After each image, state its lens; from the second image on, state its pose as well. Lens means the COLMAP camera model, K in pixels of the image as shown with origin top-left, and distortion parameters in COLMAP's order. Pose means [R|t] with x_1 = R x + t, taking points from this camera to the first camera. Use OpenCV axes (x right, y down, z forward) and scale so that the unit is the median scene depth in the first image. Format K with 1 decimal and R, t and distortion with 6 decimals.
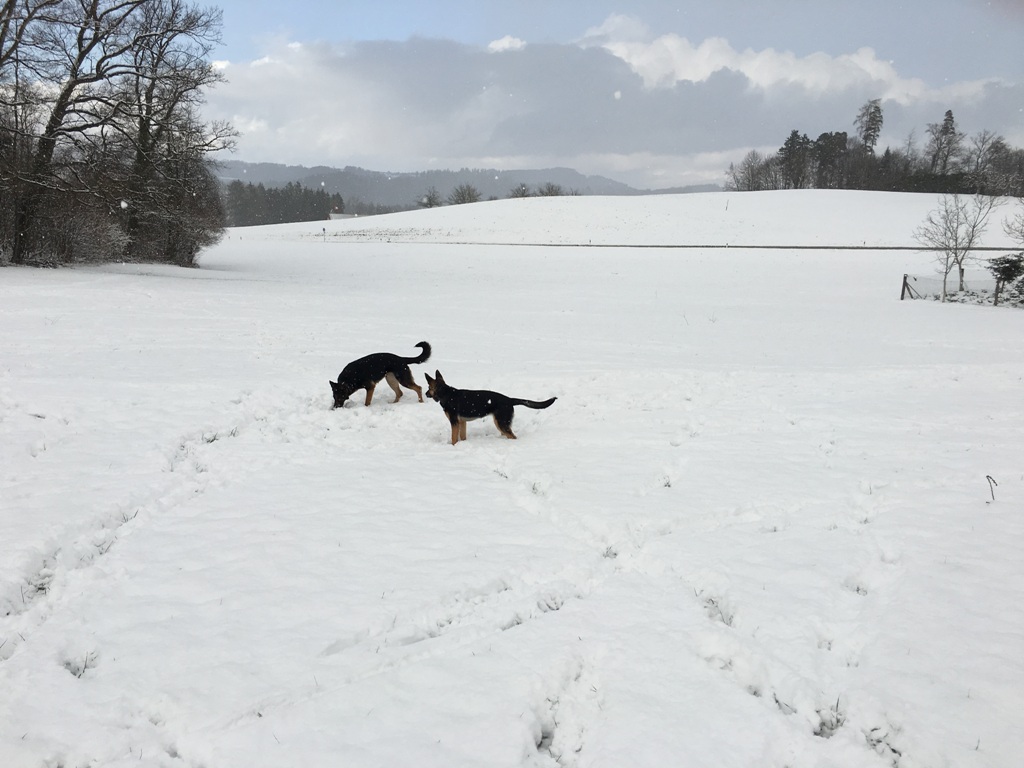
lens RADIAL K [[865.5, 0, 511.7], [0, 865.5, 382.3], [0, 0, 1]] dist [0.048235, -0.061713]
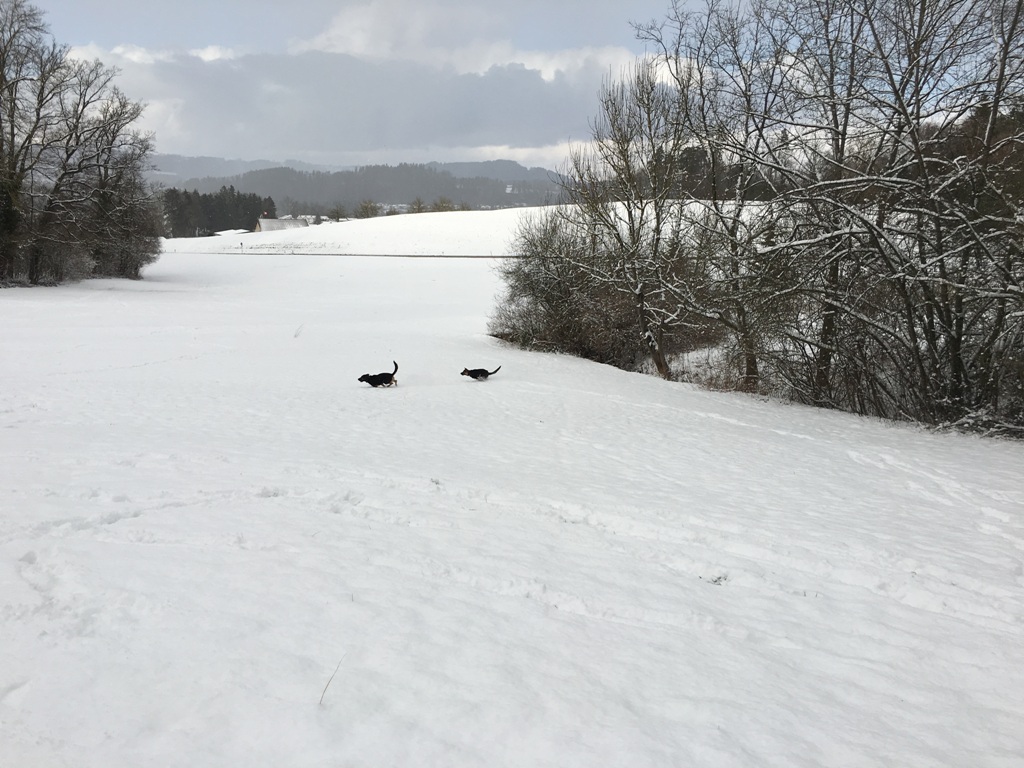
lens RADIAL K [[865.5, 0, 510.9], [0, 865.5, 391.7], [0, 0, 1]] dist [0.048235, -0.061713]
pose [[0.998185, -0.020641, 0.056582, 0.054827], [0.019524, 0.999605, 0.020222, 0.012032], [-0.056977, -0.019081, 0.998193, -0.160874]]
